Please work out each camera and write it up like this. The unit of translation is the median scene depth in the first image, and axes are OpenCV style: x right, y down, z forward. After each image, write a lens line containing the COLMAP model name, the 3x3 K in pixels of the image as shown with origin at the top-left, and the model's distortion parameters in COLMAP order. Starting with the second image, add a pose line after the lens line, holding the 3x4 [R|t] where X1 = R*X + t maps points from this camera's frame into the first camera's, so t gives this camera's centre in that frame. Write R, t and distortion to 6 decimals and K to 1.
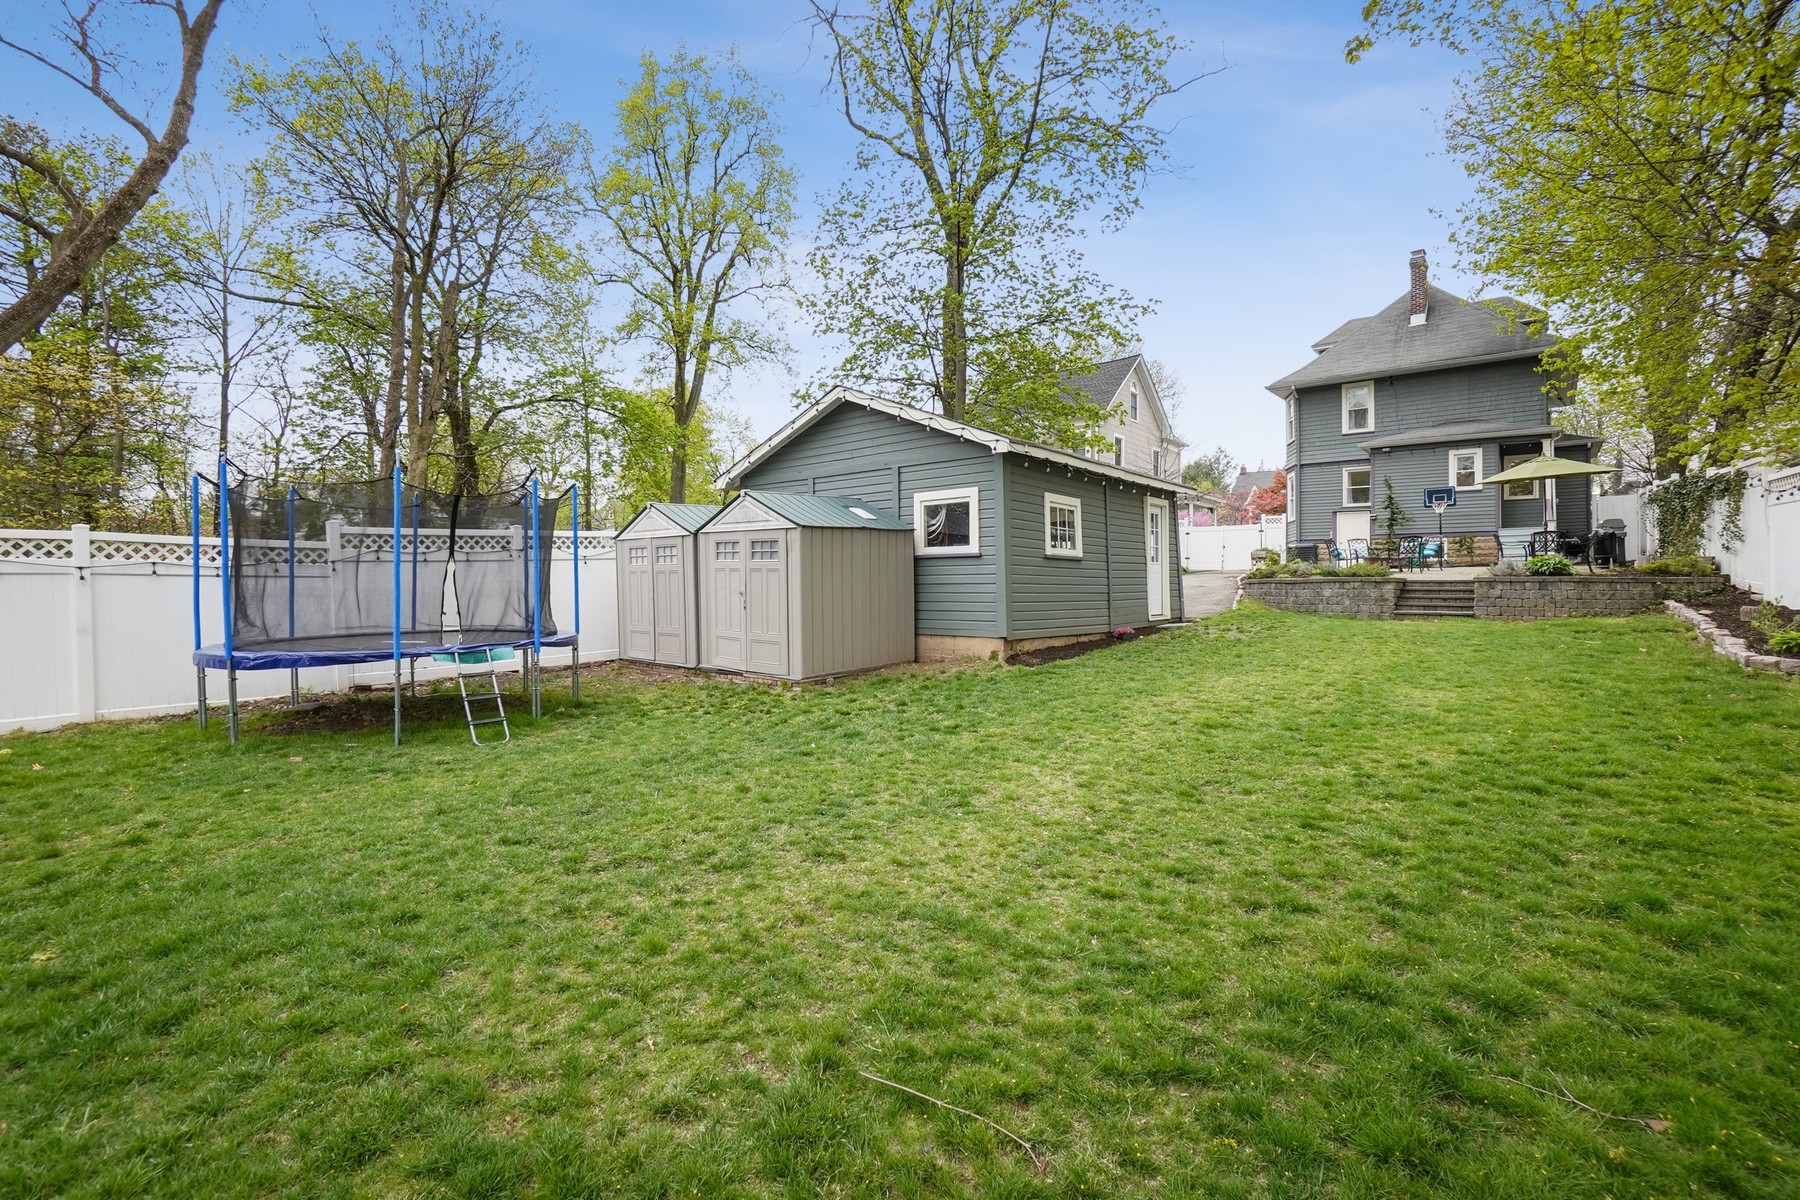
lens RADIAL K [[790.0, 0, 899.7], [0, 790.0, 585.0], [0, 0, 1]] dist [-0.028109, 0.000052]
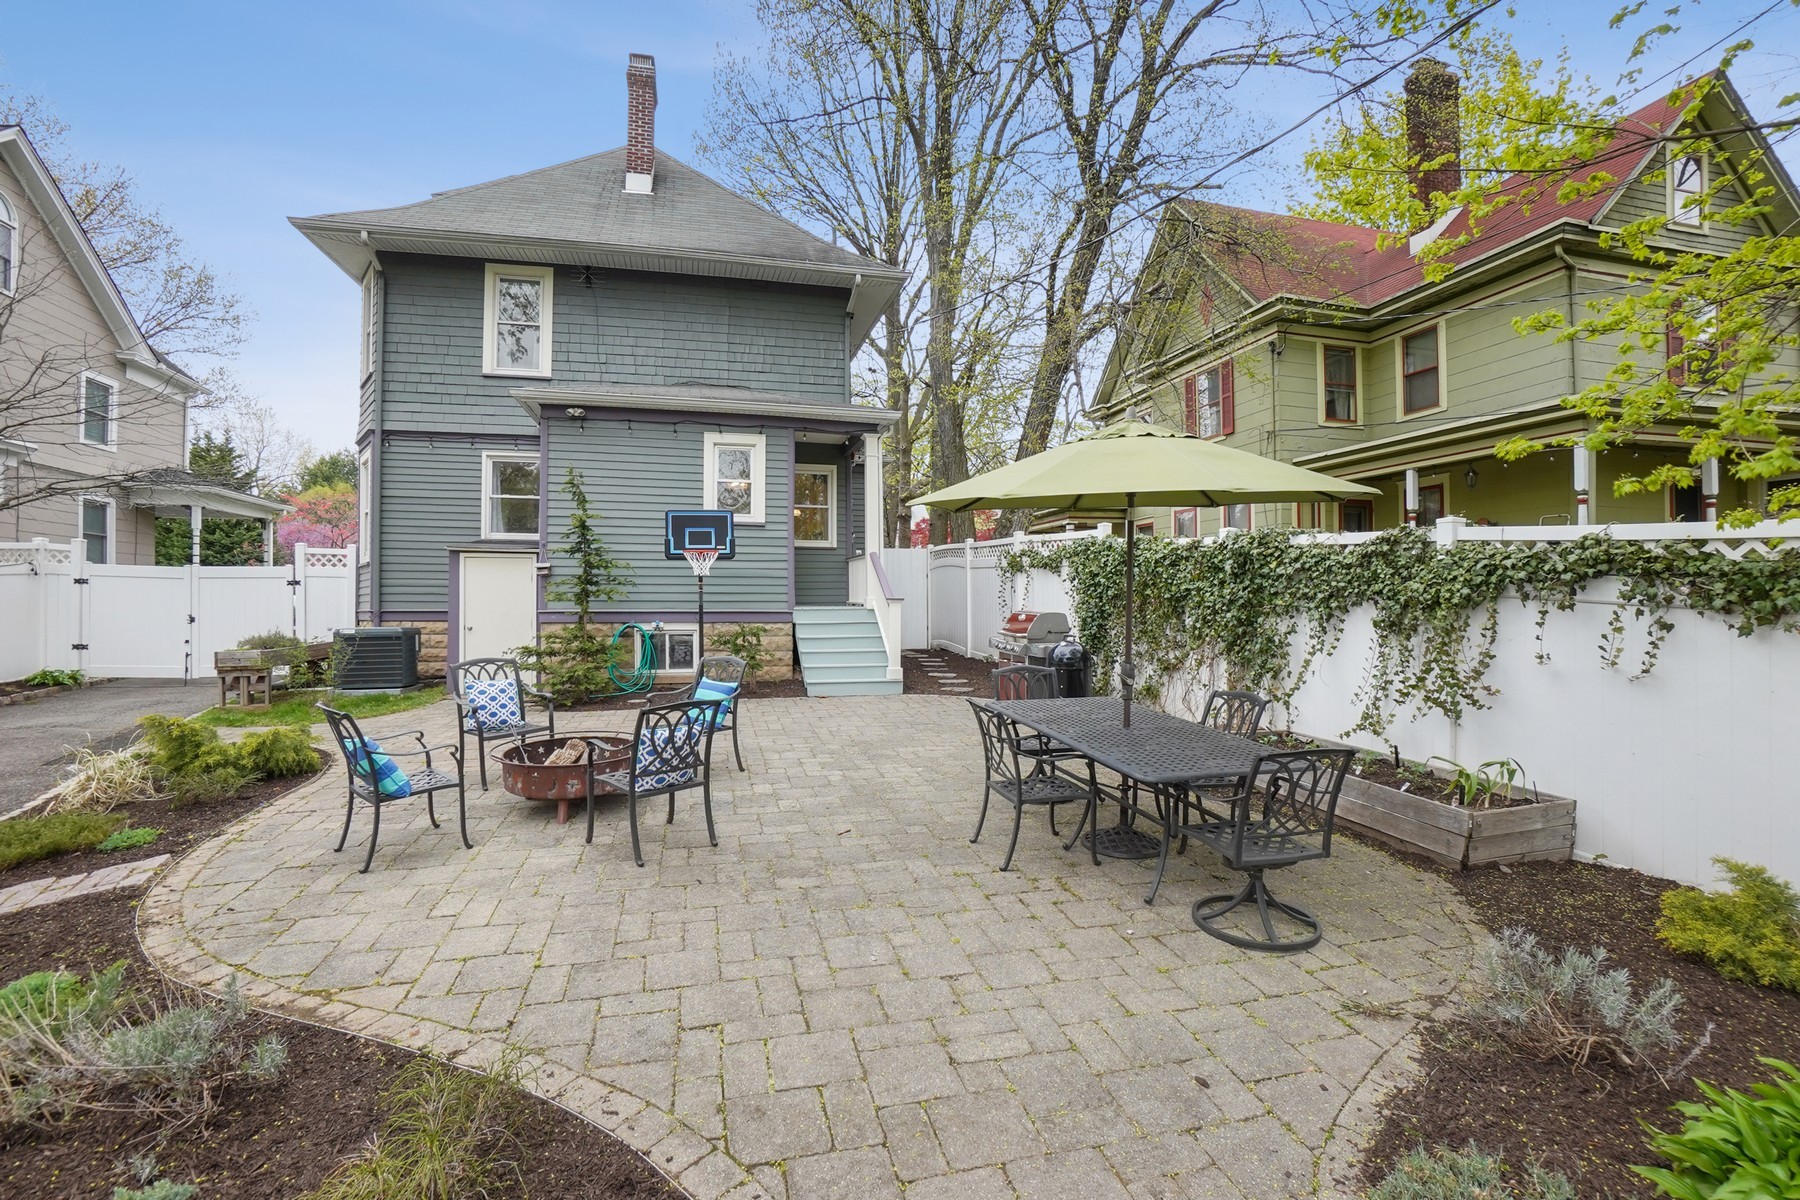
lens RADIAL K [[790.0, 0, 895.5], [0, 790.0, 593.8], [0, 0, 1]] dist [-0.028109, 0.000052]
pose [[0.589205, 0.009151, 0.807932, 0.357904], [0.003121, 0.999903, -0.013602, -0.064407], [-0.807977, 0.010536, 0.589119, 0.570805]]
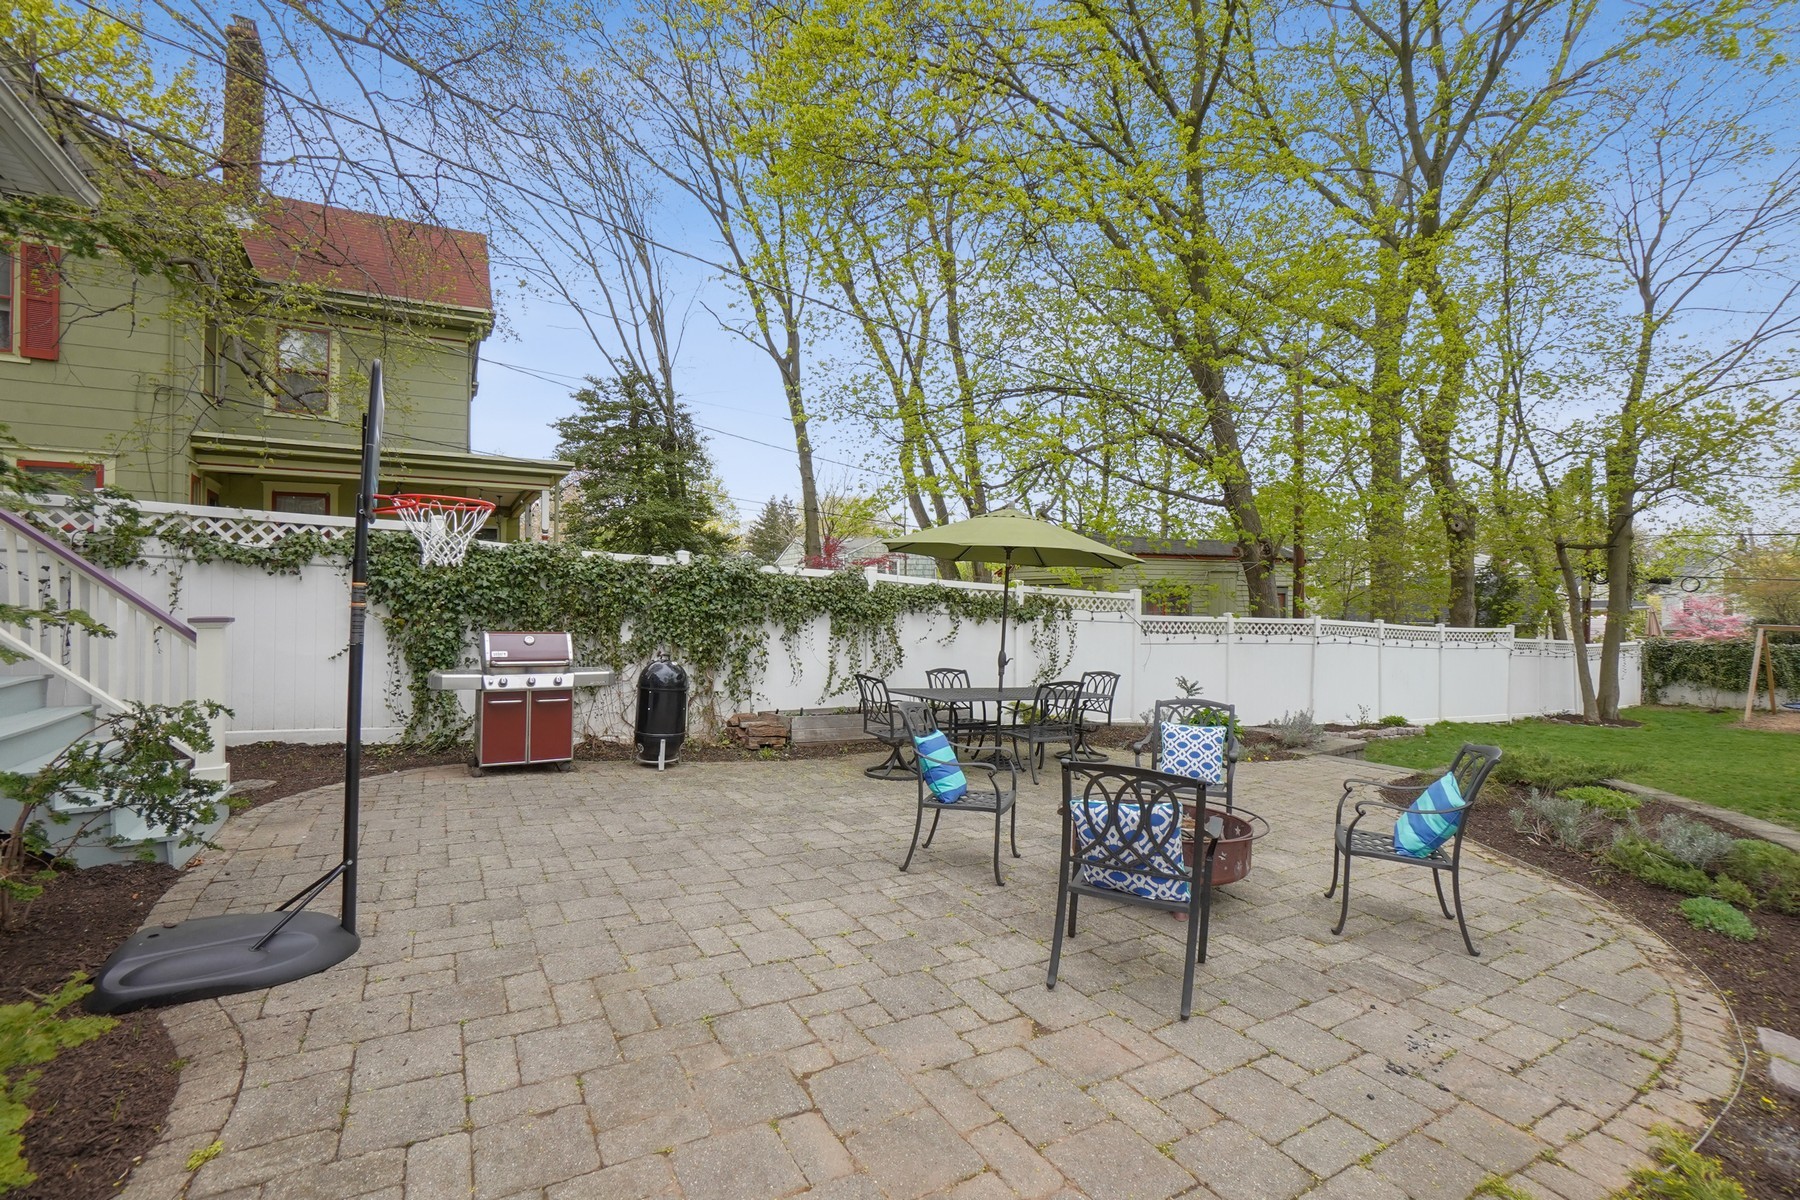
lens RADIAL K [[790.0, 0, 897.1], [0, 790.0, 604.6], [0, 0, 1]] dist [-0.028109, 0.000052]
pose [[-0.944031, 0.008364, 0.329751, 0.609975], [0.007537, 0.999964, -0.003784, -0.071887], [-0.329771, -0.001087, -0.944060, 1.354497]]
